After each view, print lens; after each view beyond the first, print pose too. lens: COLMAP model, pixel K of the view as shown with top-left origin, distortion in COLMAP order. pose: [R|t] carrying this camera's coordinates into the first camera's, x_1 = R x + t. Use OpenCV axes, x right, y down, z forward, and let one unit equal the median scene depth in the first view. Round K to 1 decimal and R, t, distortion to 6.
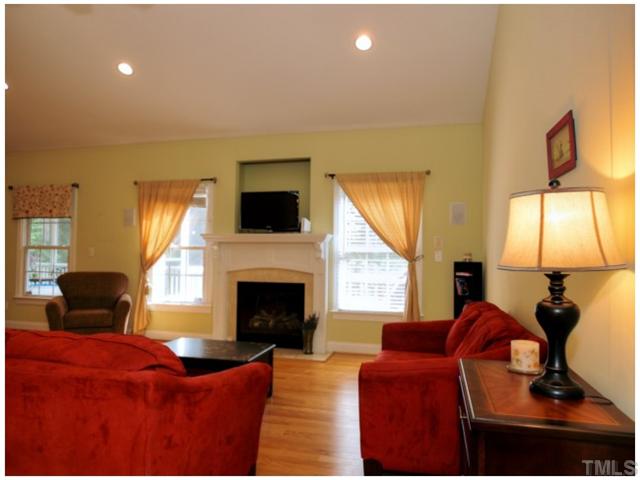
lens RADIAL K [[457.8, 0, 320.0], [0, 457.8, 240.0], [0, 0, 1]] dist [-0.004283, -0.002330]
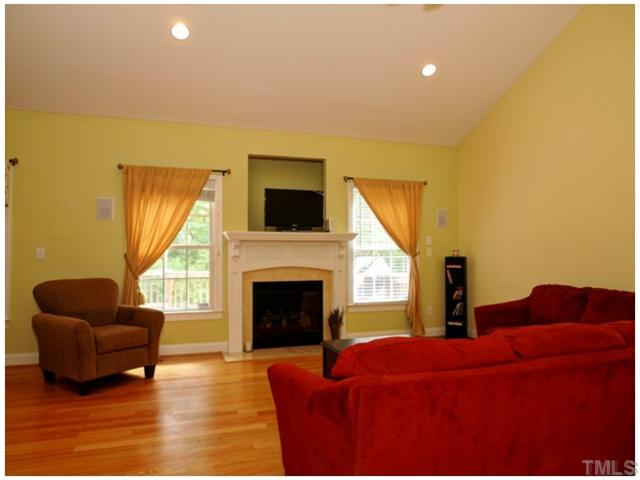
lens RADIAL K [[457.8, 0, 320.0], [0, 457.8, 240.0], [0, 0, 1]] dist [-0.004283, -0.002330]
pose [[0.827593, 0.001834, 0.561326, -0.617332], [-0.005728, 0.999970, 0.005177, -0.002359], [-0.561299, -0.007500, 0.827579, 0.147223]]
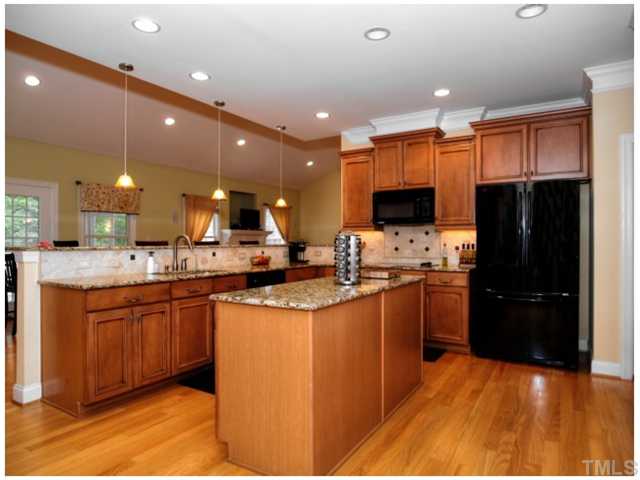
lens RADIAL K [[408.0, 0, 320.0], [0, 408.0, 240.0], [0, 0, 1]] dist [-0.021766, 0.000275]
pose [[0.295089, -0.007809, 0.955438, -1.750036], [-0.023636, 0.999601, 0.015470, -0.004588], [-0.955177, -0.027148, 0.294786, 0.160025]]
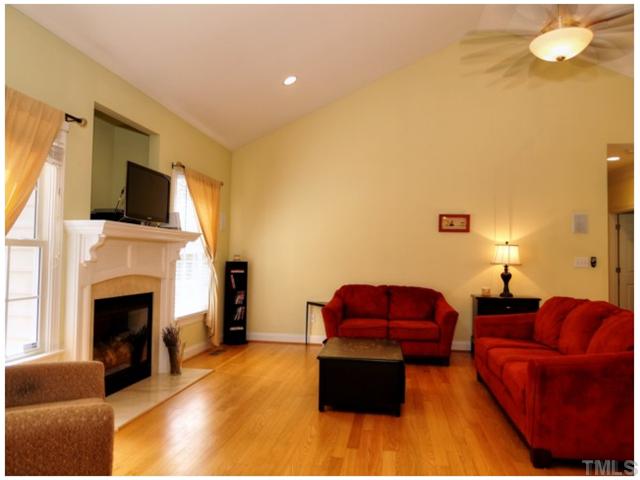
lens RADIAL K [[457.8, 0, 320.0], [0, 457.8, 240.0], [0, 0, 1]] dist [-0.004283, -0.002330]
pose [[-0.086004, 0.029449, 0.995859, -0.847292], [-0.046651, 0.998348, -0.033552, 0.018132], [-0.995202, -0.049343, -0.084488, 0.783042]]
